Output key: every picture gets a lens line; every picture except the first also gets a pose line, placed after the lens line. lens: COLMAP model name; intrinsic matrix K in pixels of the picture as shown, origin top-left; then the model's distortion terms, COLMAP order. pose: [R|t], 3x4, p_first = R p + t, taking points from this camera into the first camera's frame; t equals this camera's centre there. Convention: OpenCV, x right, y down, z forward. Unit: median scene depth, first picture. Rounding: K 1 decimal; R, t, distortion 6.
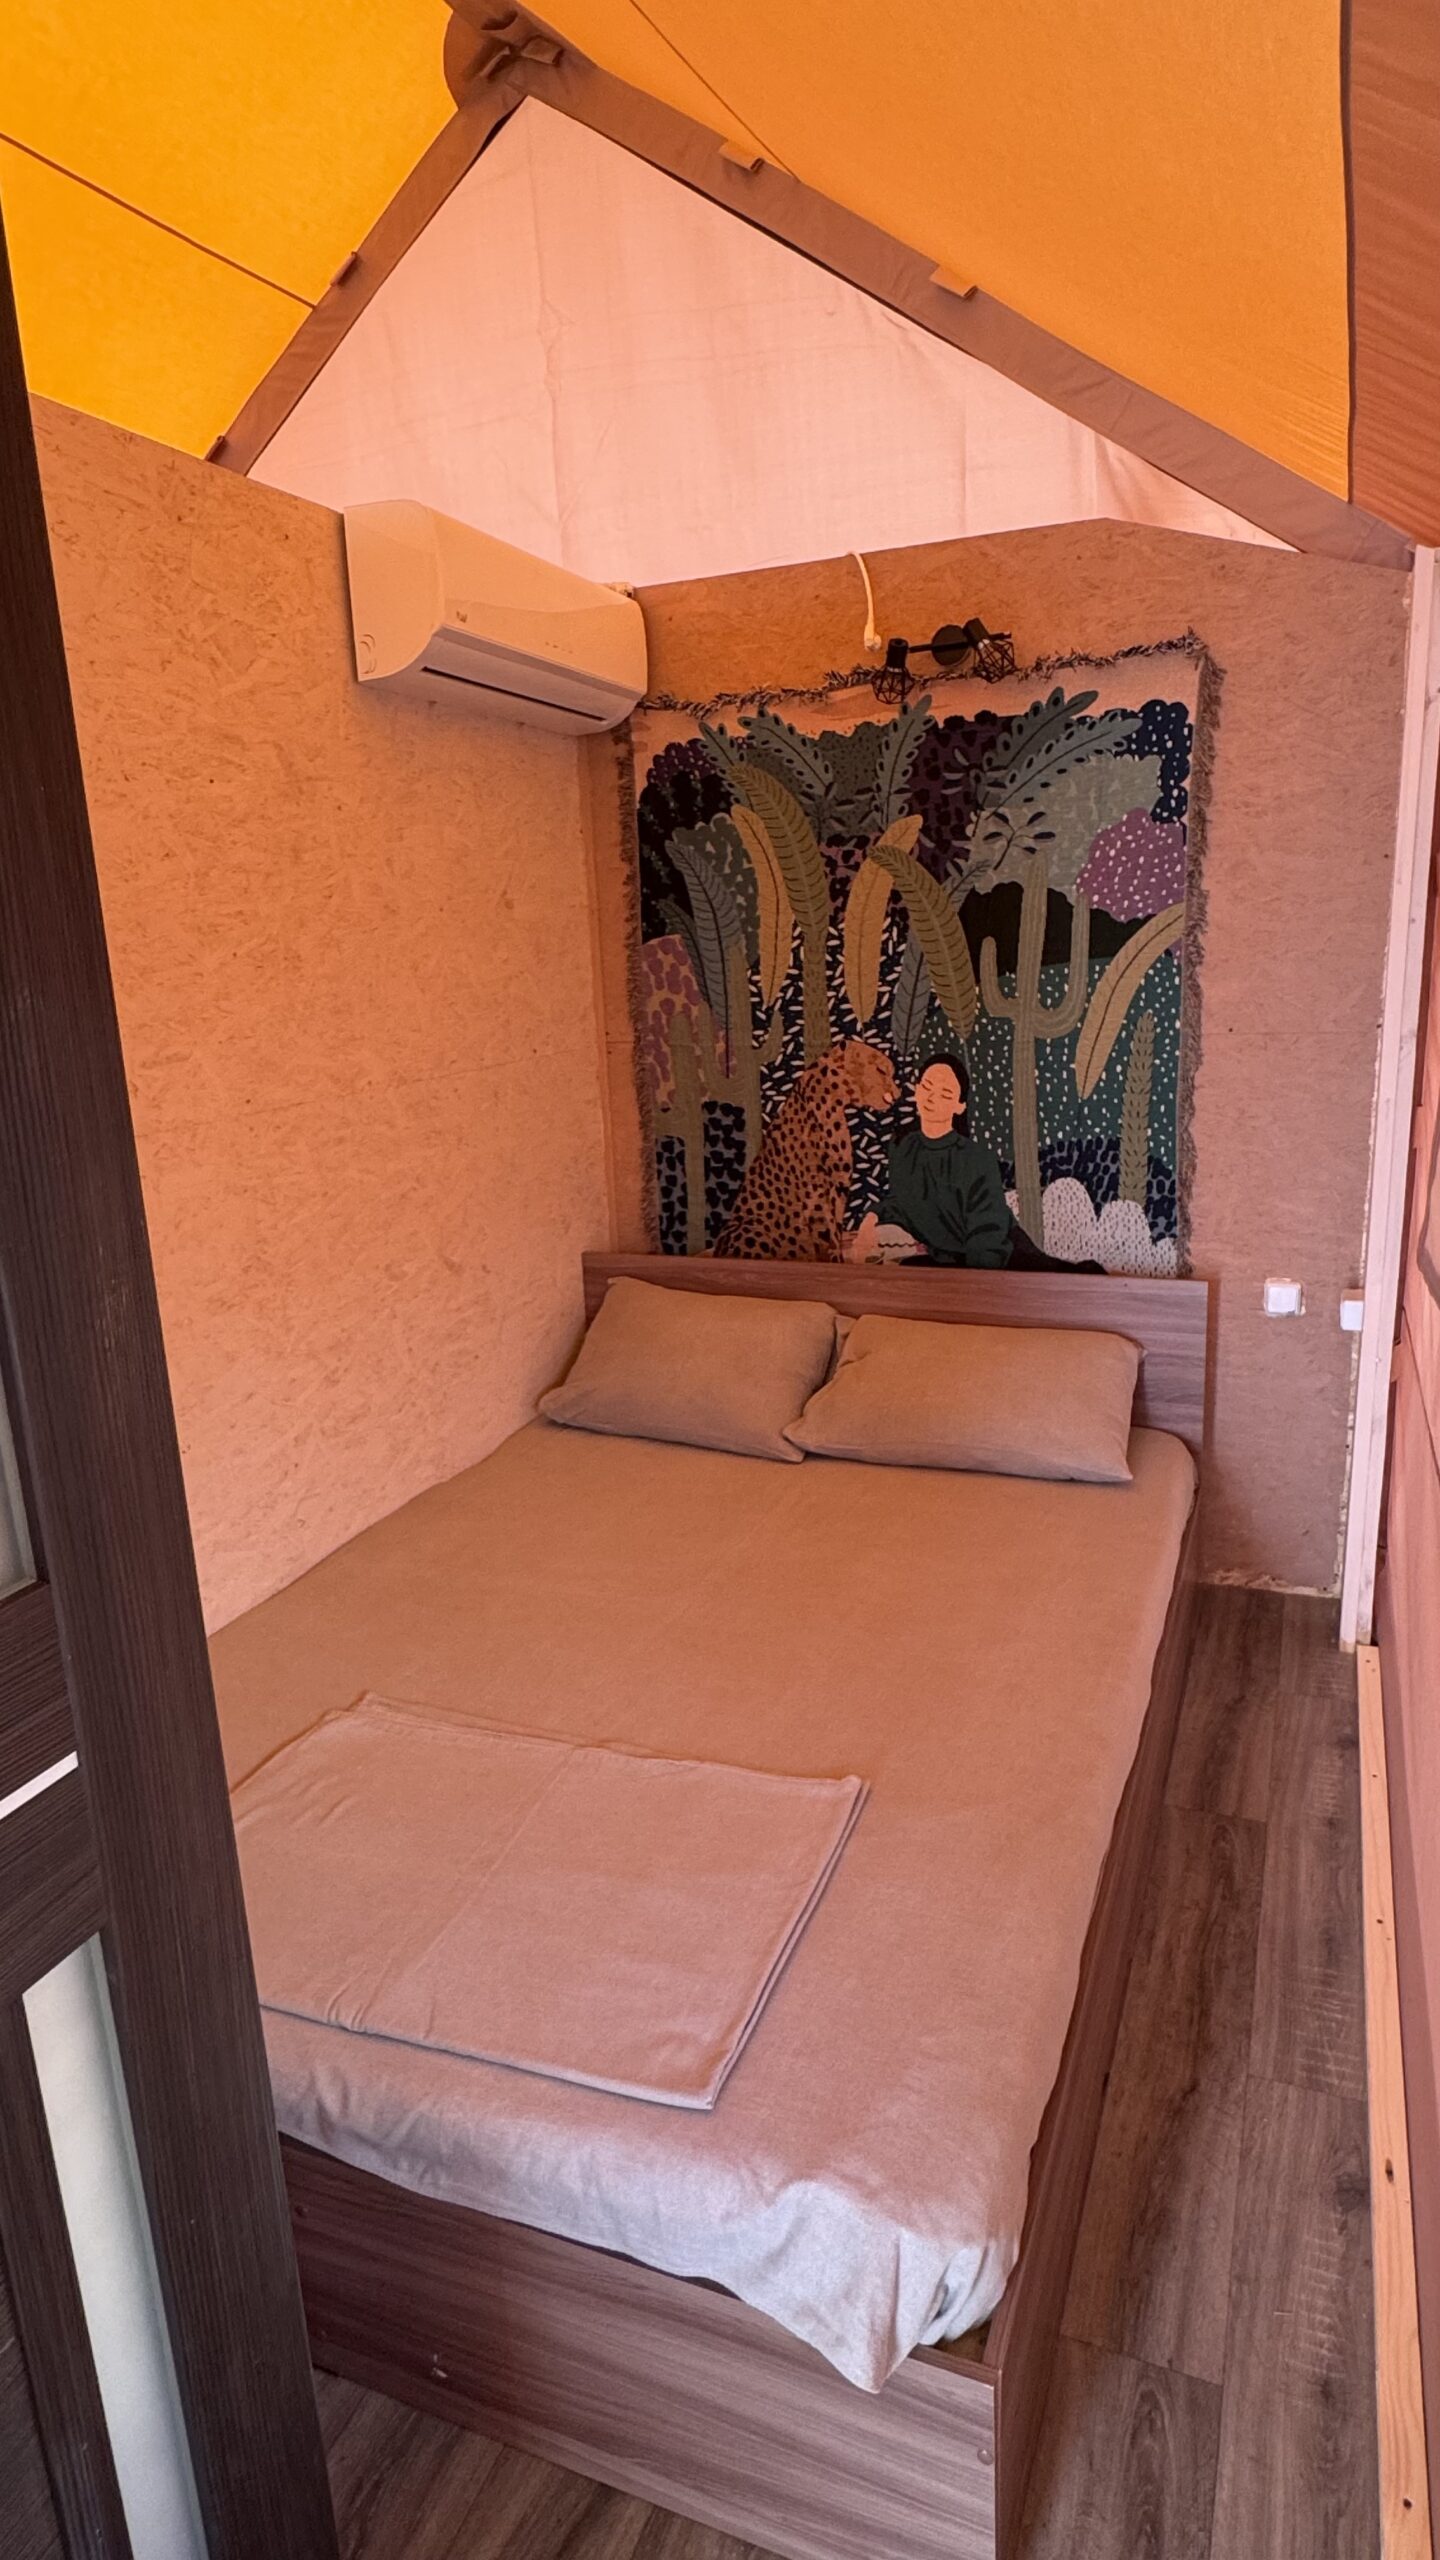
lens RADIAL K [[1428.6, 0, 720.0], [0, 1428.6, 1280.0], [0, 0, 1]] dist [-0.001937, 0.001271]
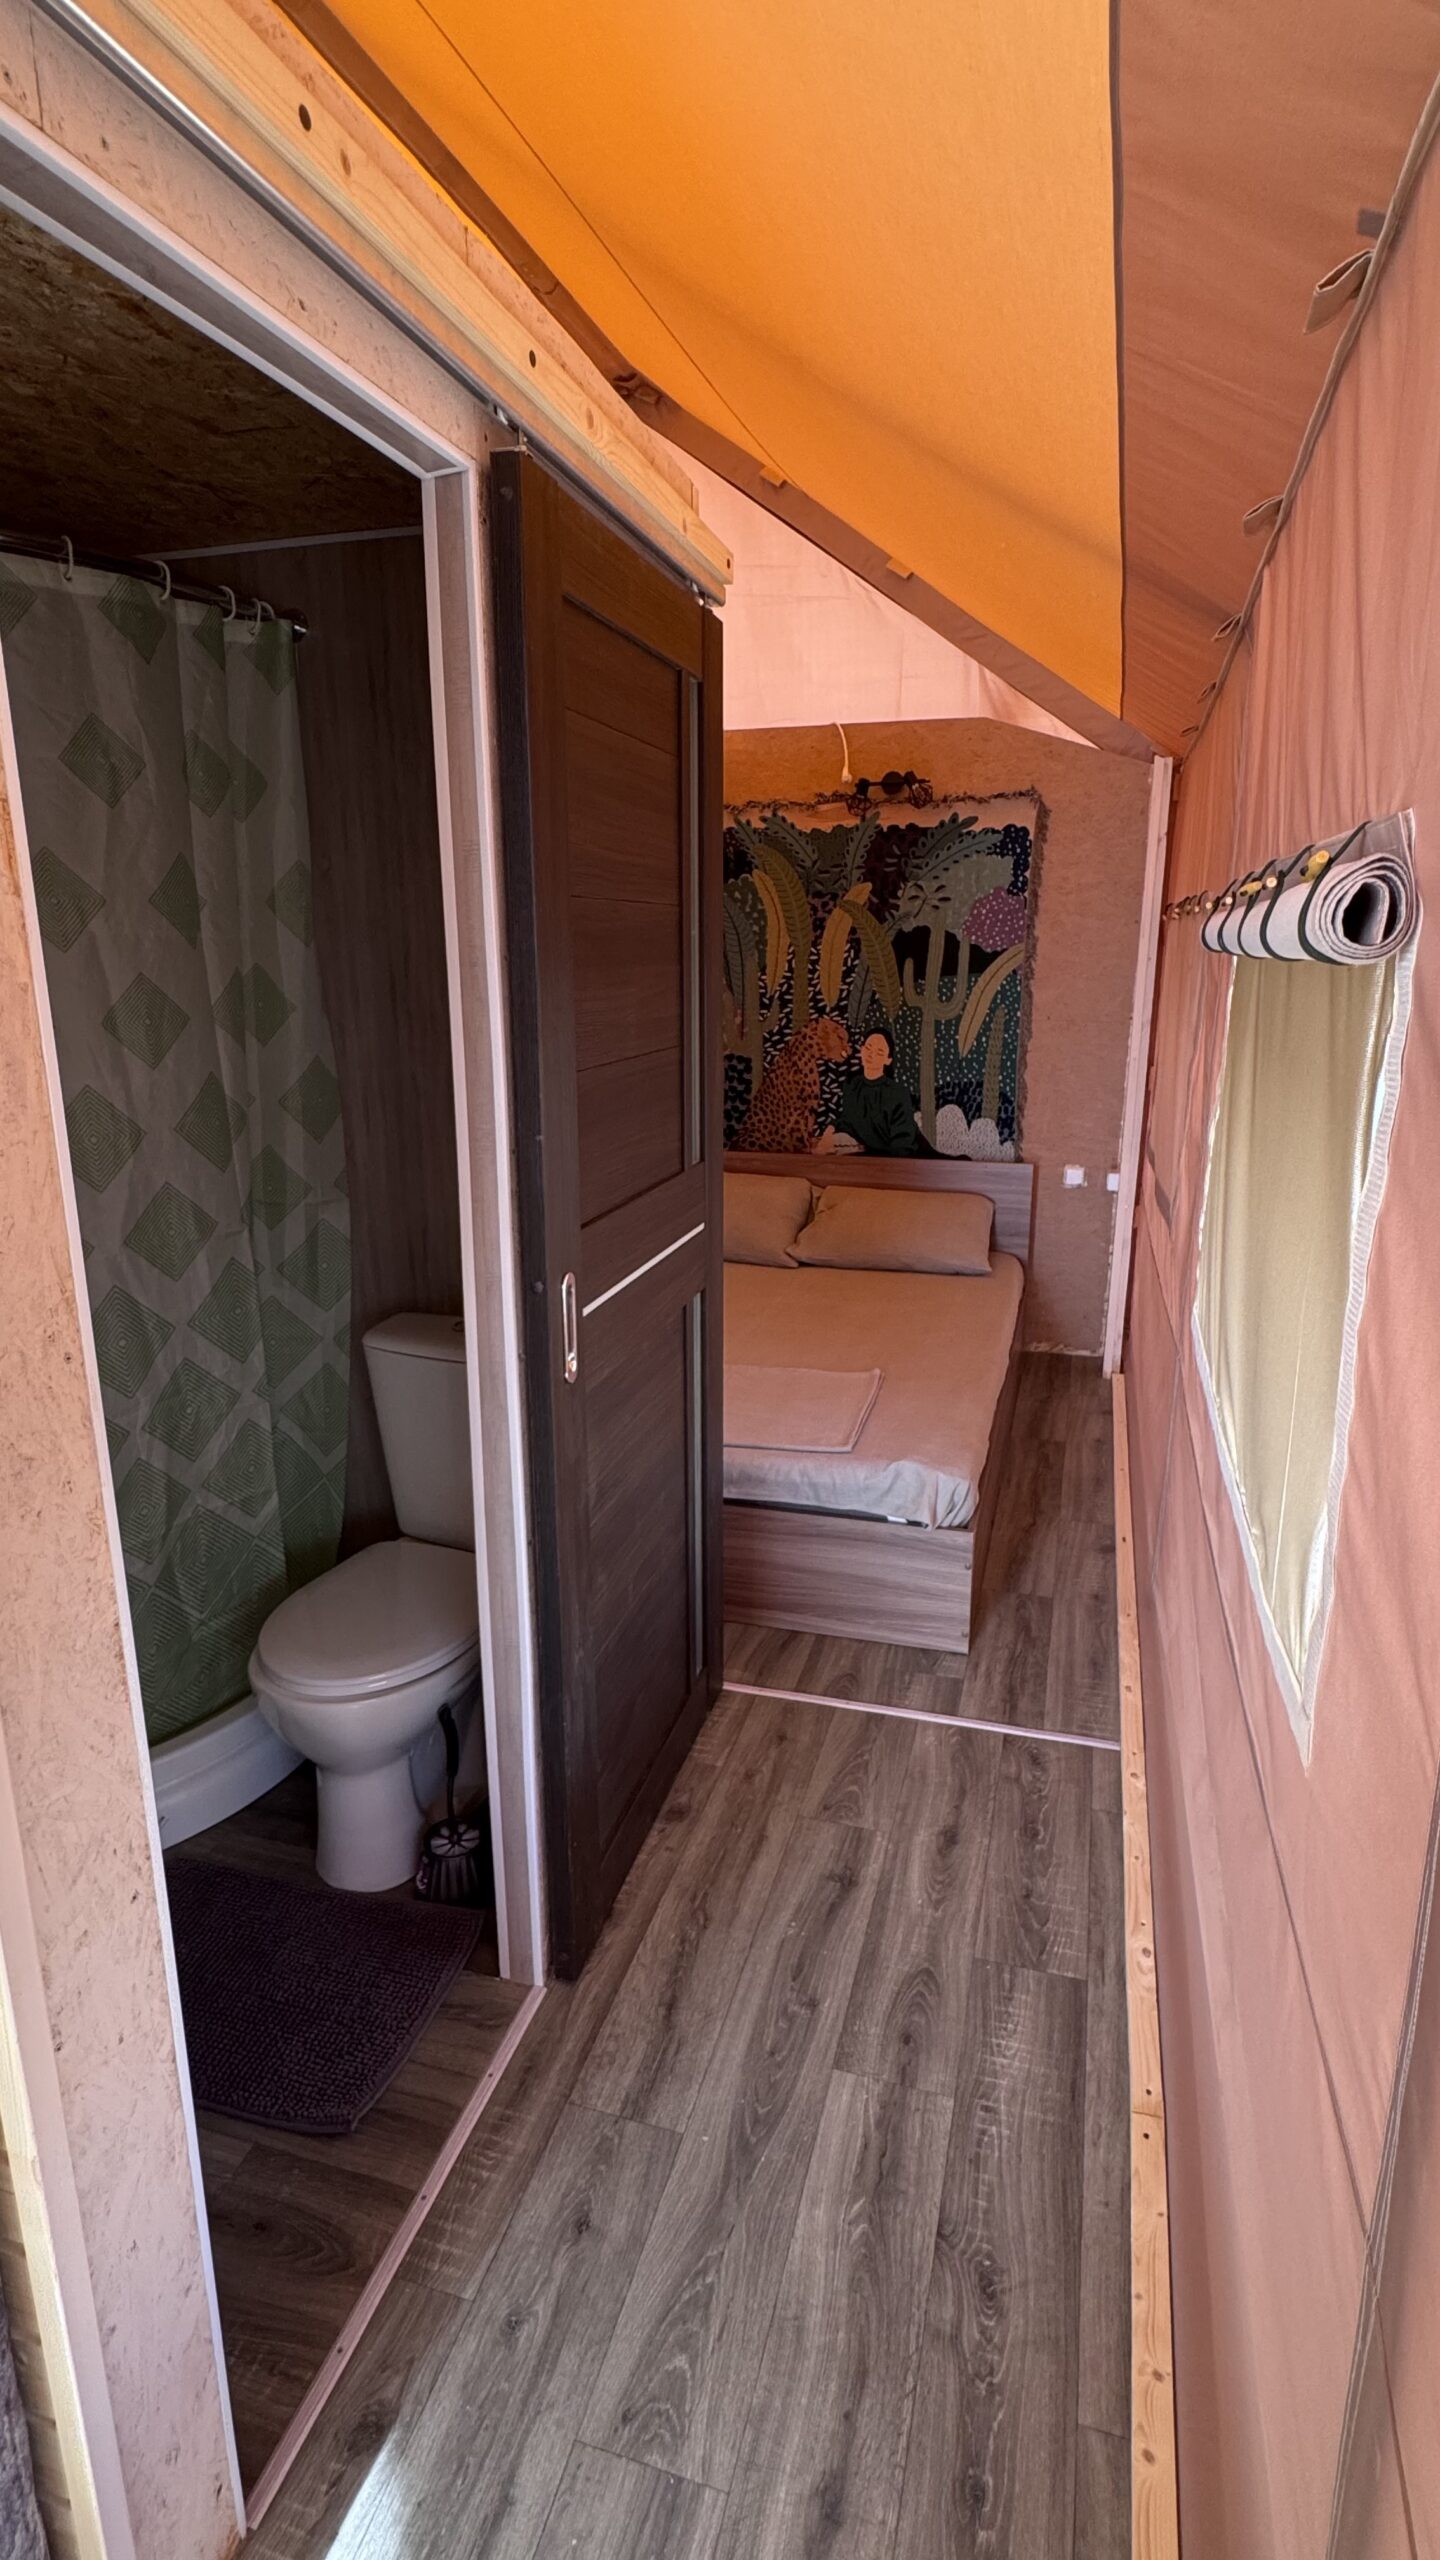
lens RADIAL K [[1276.8, 0, 720.0], [0, 1276.8, 1280.0], [0, 0, 1]] dist [0.001012, -0.000587]
pose [[0.992532, 0.011547, 0.121439, -0.210467], [-0.013606, 0.999777, 0.016137, 0.116368], [-0.121226, -0.017668, 0.992468, -0.466160]]
